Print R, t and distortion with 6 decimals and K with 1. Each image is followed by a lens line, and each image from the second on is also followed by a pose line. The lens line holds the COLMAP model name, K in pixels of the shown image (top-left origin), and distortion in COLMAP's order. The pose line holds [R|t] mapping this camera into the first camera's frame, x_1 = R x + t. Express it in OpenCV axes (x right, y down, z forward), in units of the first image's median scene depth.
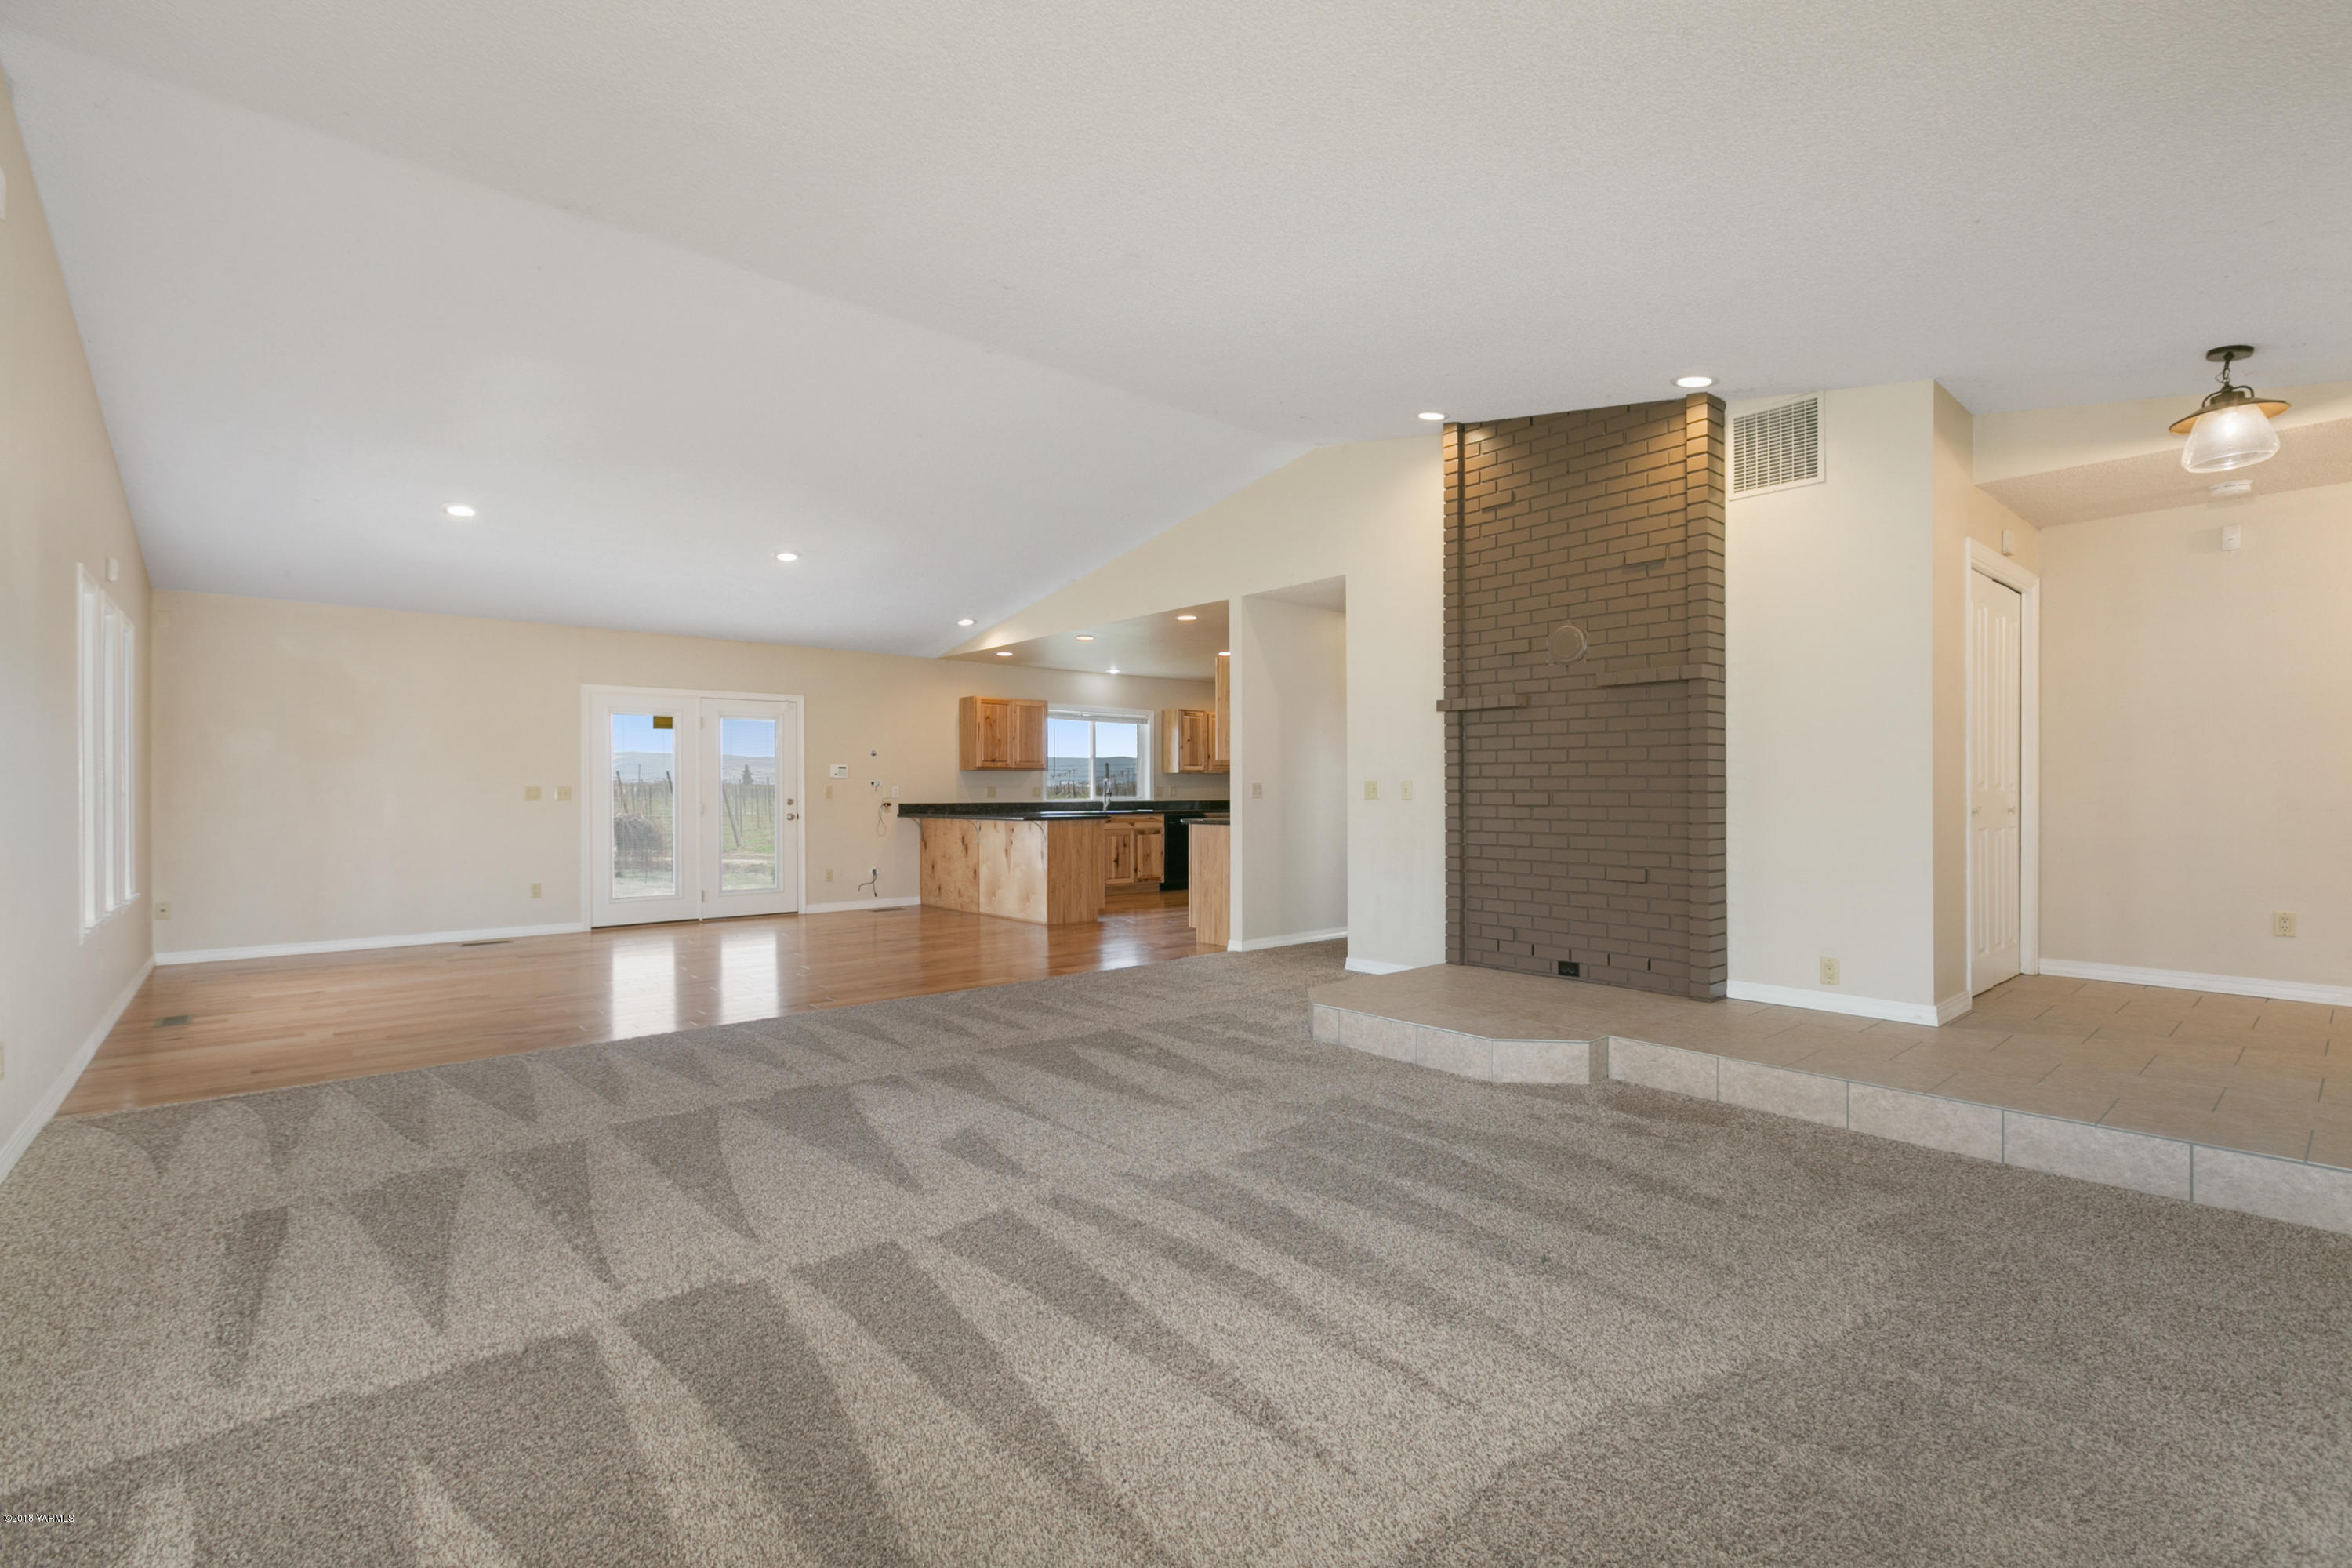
lens RADIAL K [[1050.7, 0, 1176.0], [0, 1050.7, 784.0], [0, 0, 1]] dist [-0.005456, -0.000008]
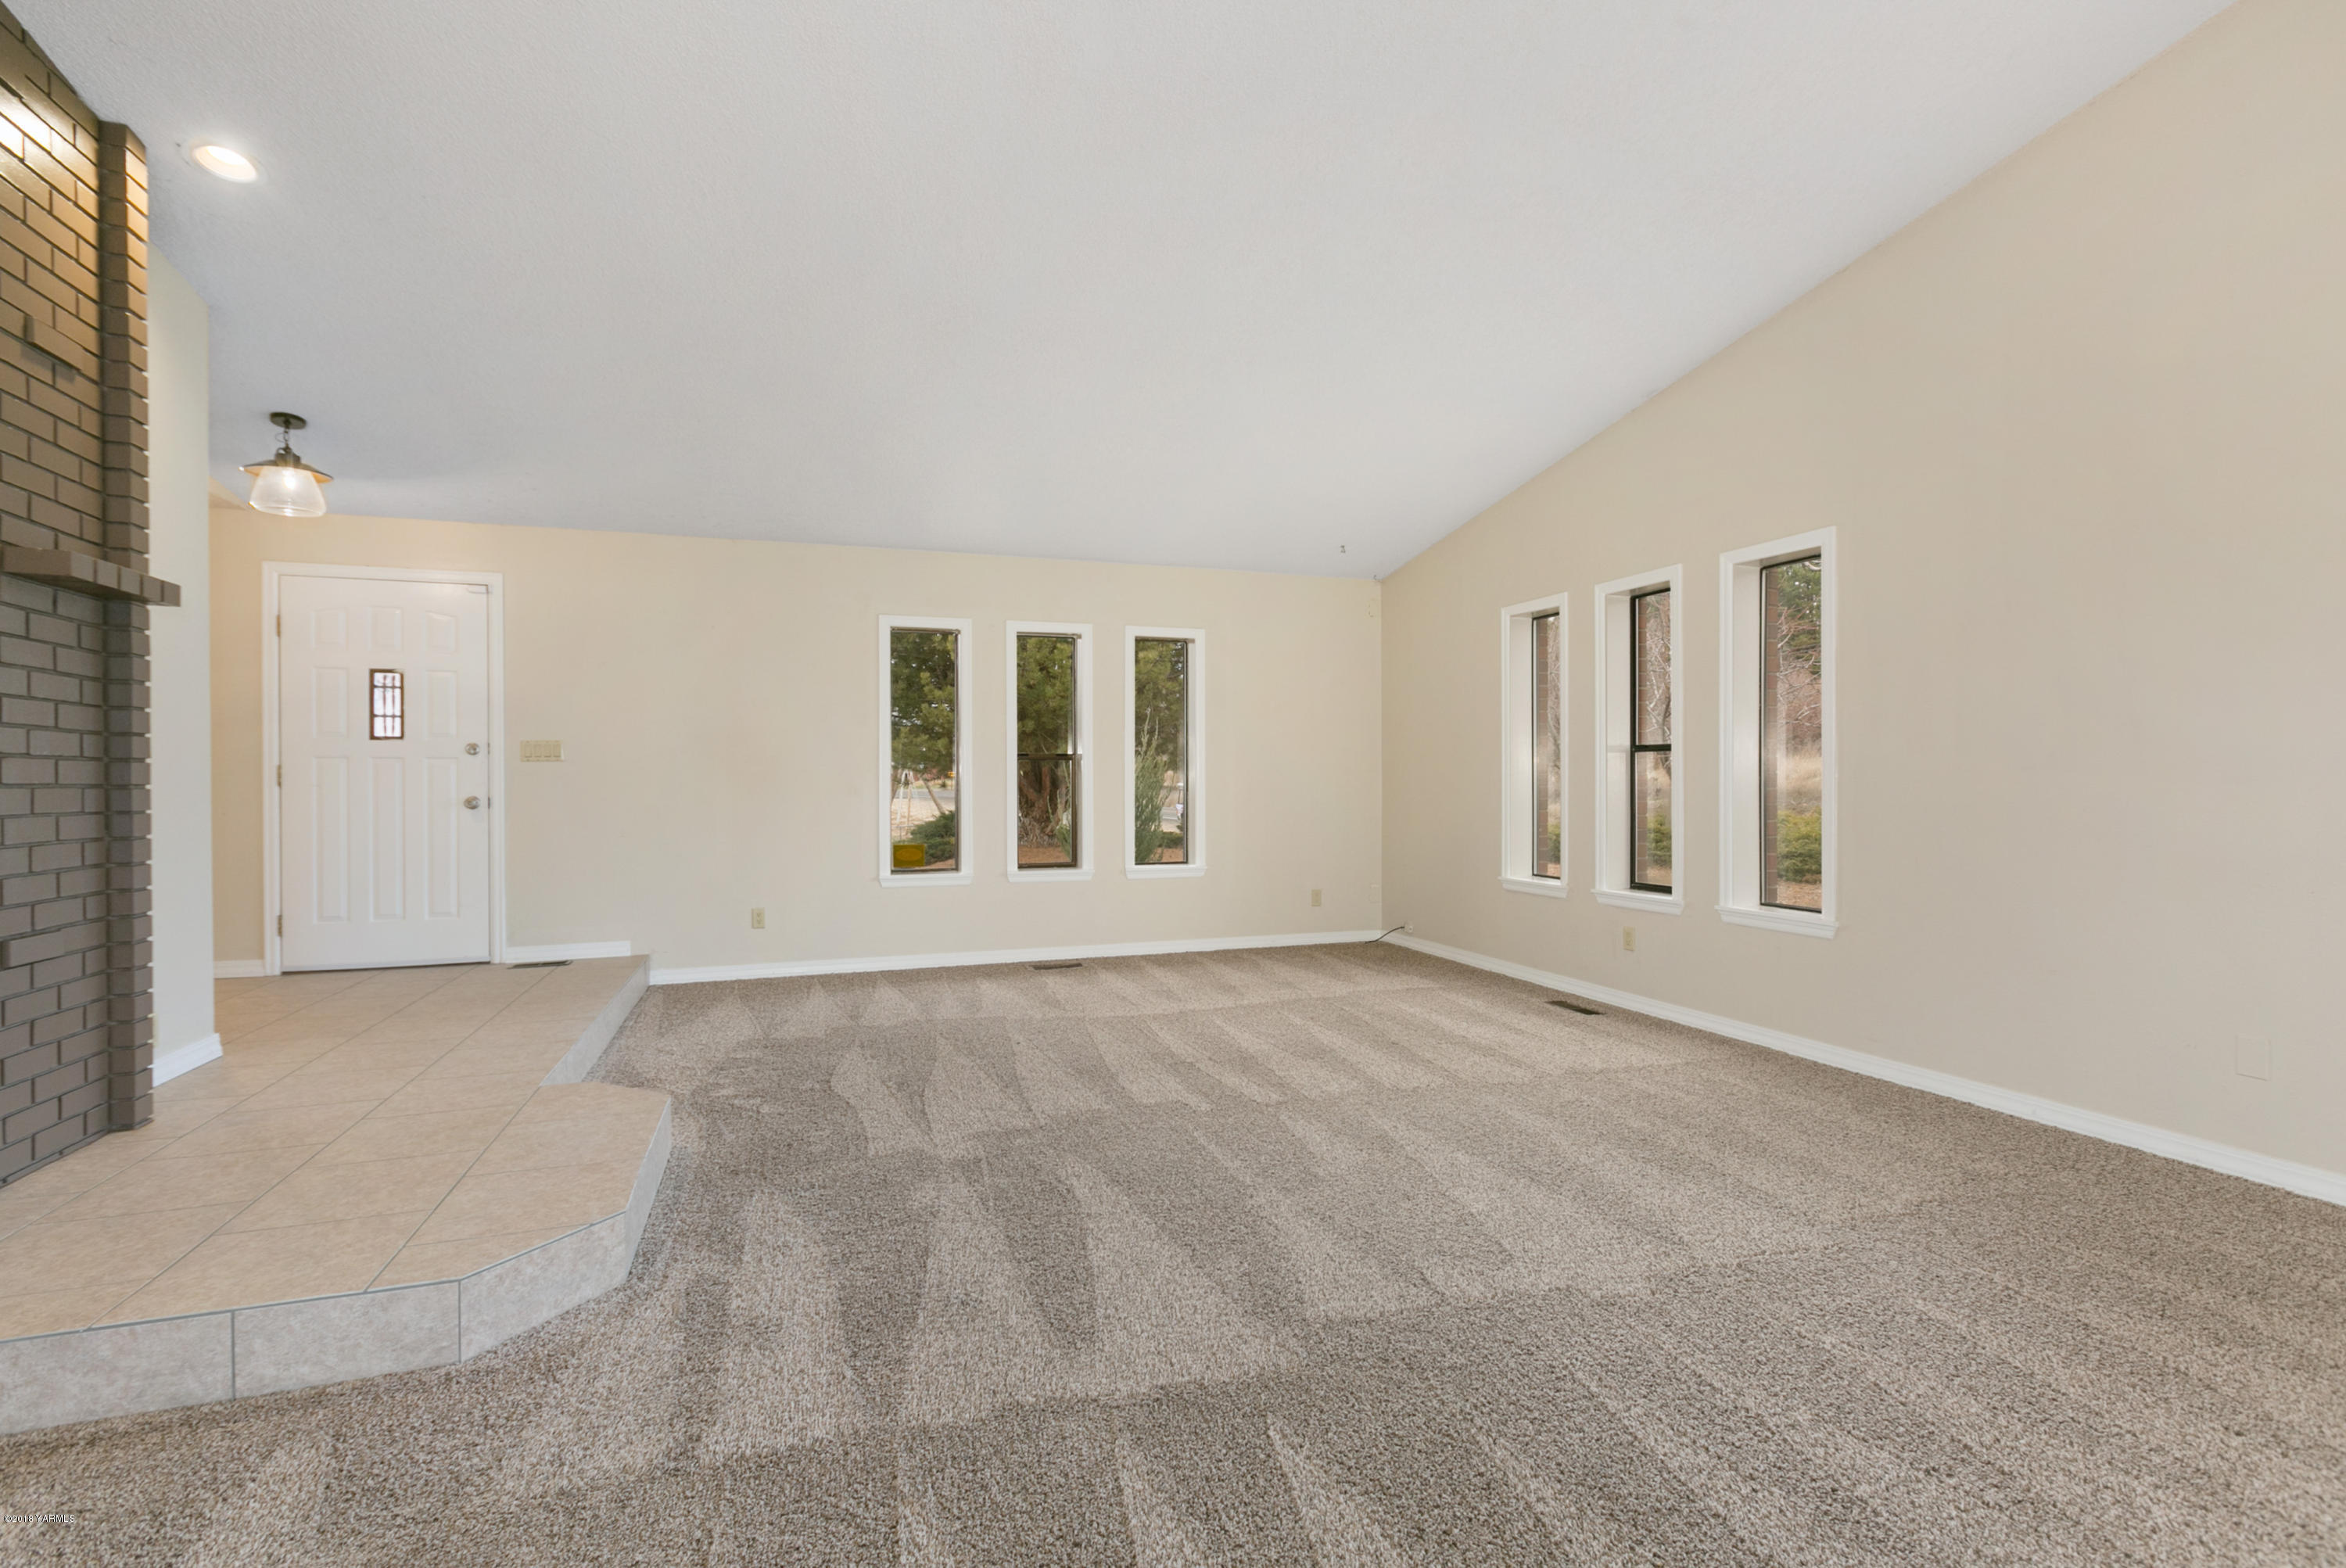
lens RADIAL K [[1048.1, 0, 1173.0], [0, 1048.1, 784.0], [0, 0, 1]] dist [-0.005456, -0.000008]
pose [[-0.932532, 0.007483, 0.361010, -0.118020], [0.007314, 0.999972, -0.001835, 0.004980], [-0.361013, 0.000930, -0.932560, 0.558736]]
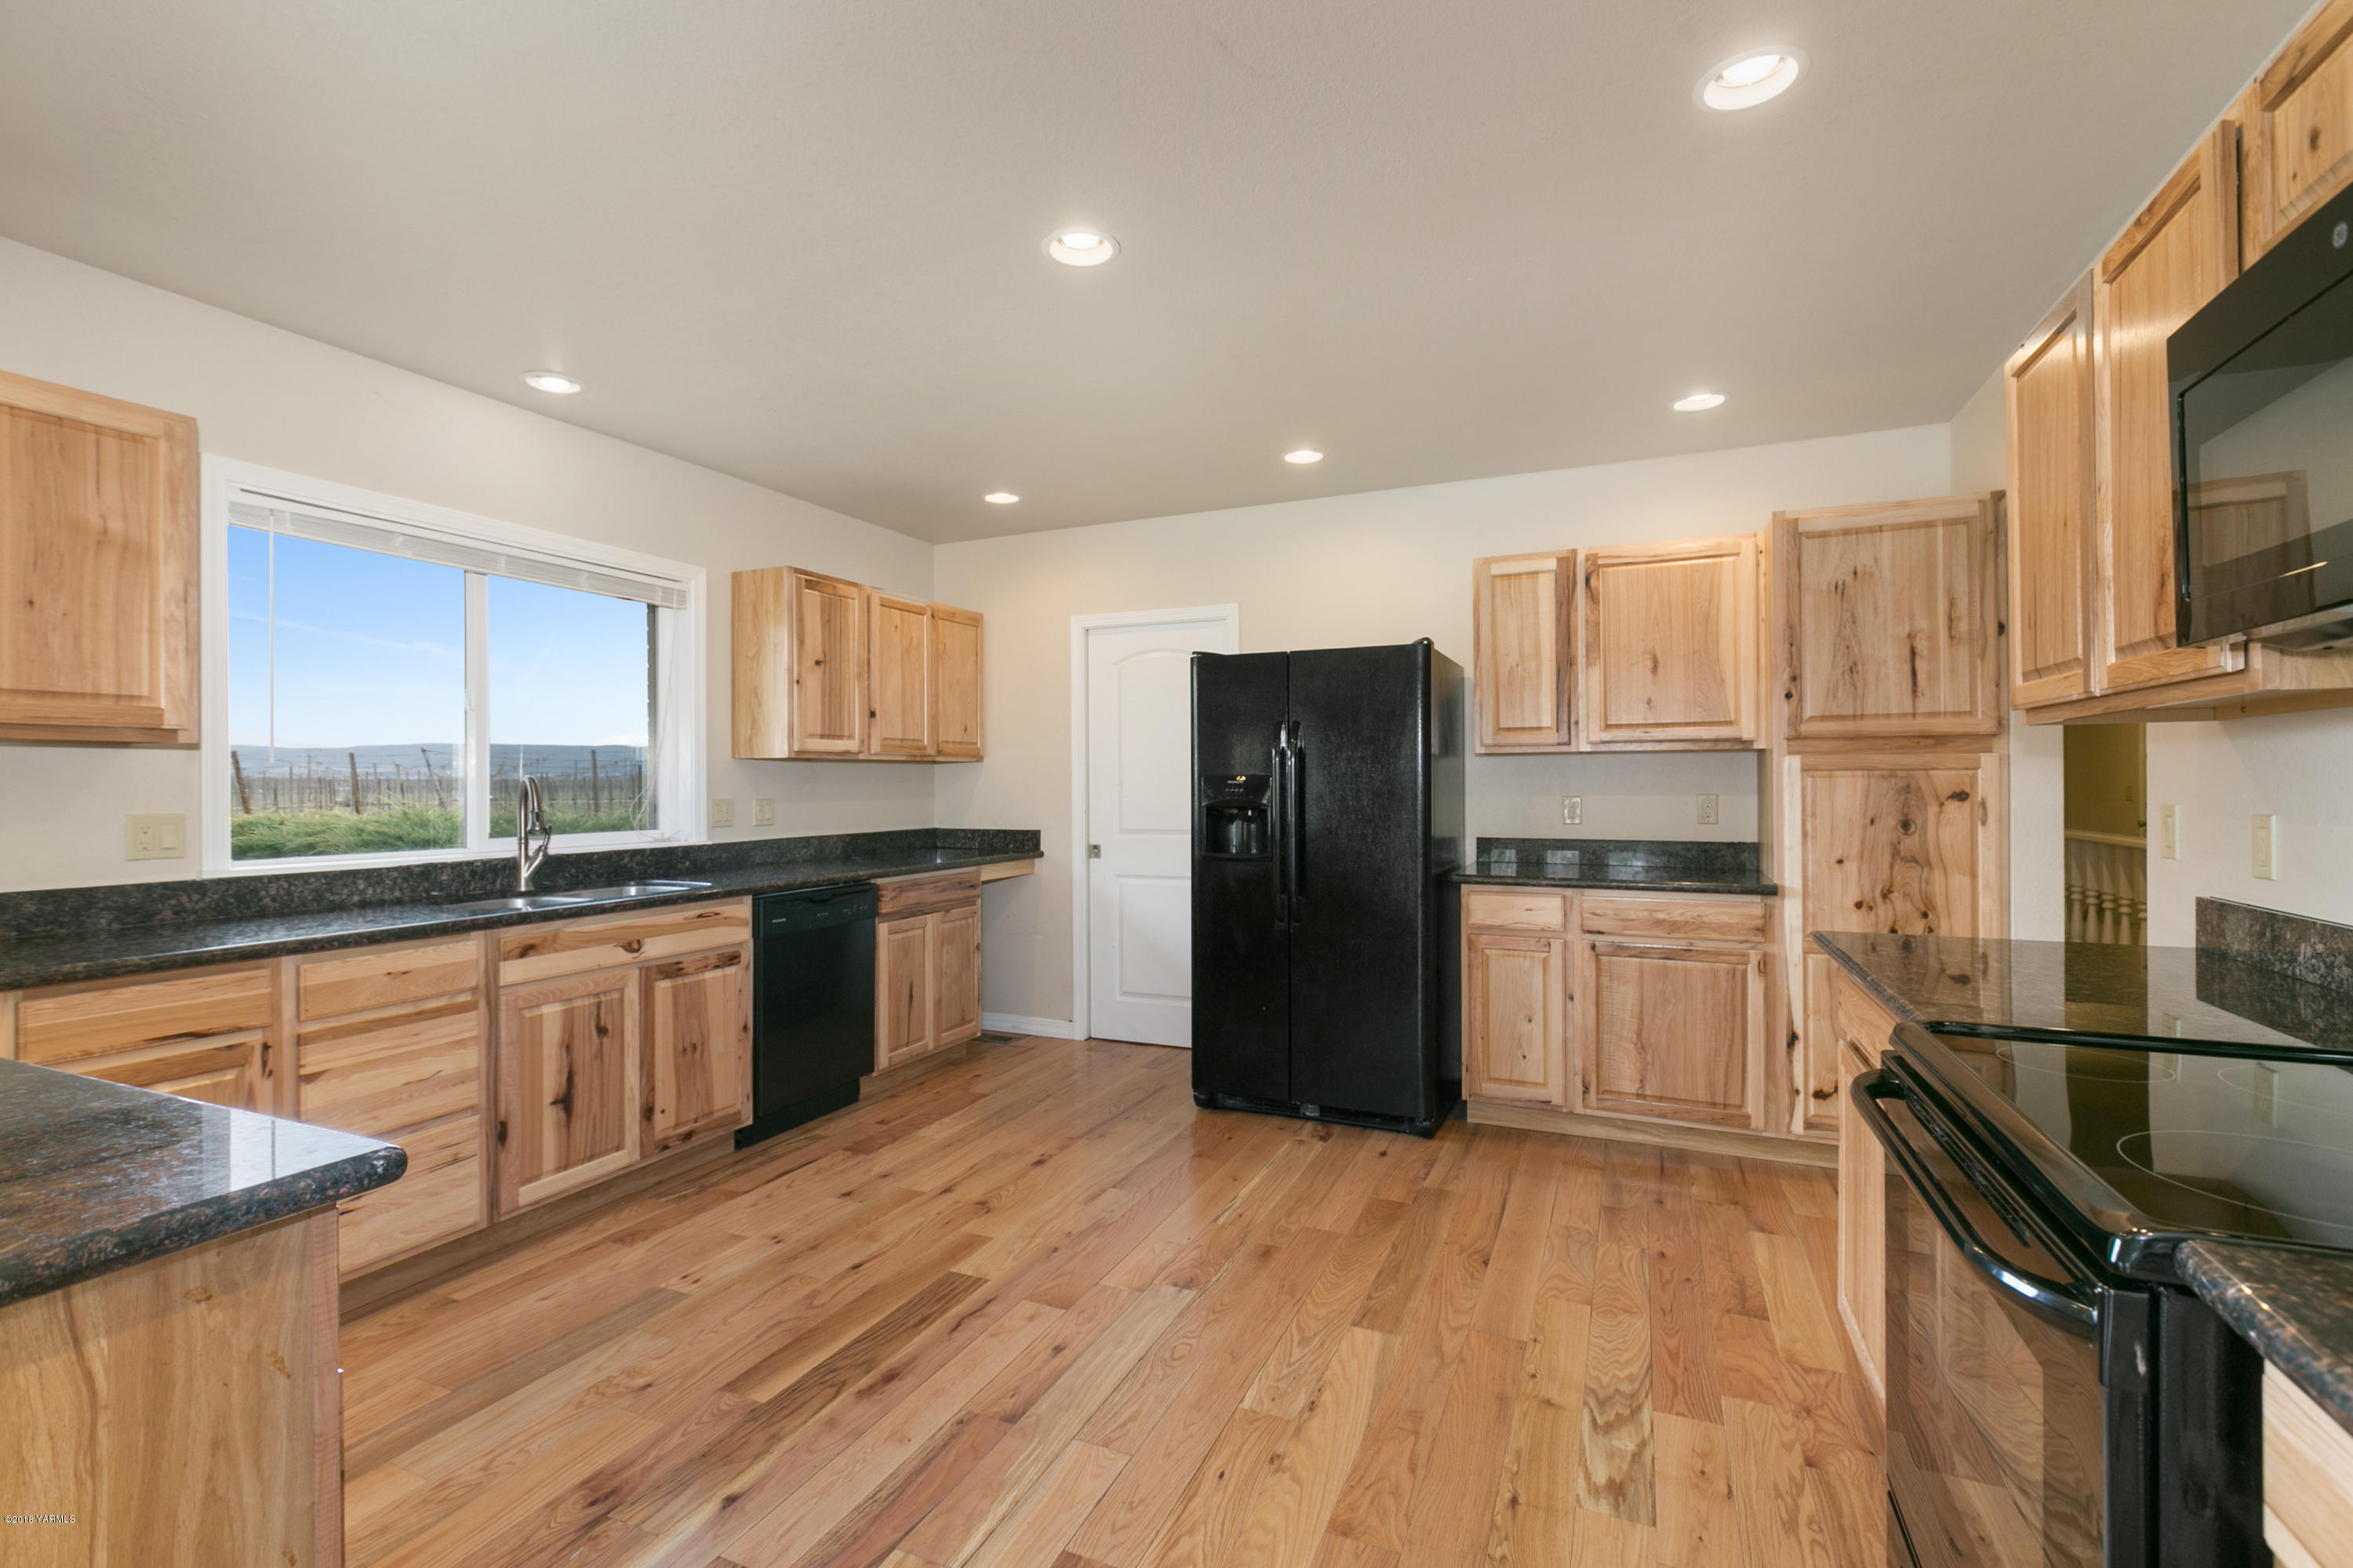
lens RADIAL K [[1042.8, 0, 1152.6], [0, 1042.8, 777.5], [0, 0, 1]] dist [-0.001780, 0.000029]
pose [[0.910968, 0.002083, 0.412471, -0.030769], [-0.001790, 0.999998, -0.001098, -0.005566], [-0.412473, 0.000262, 0.910970, 0.701202]]
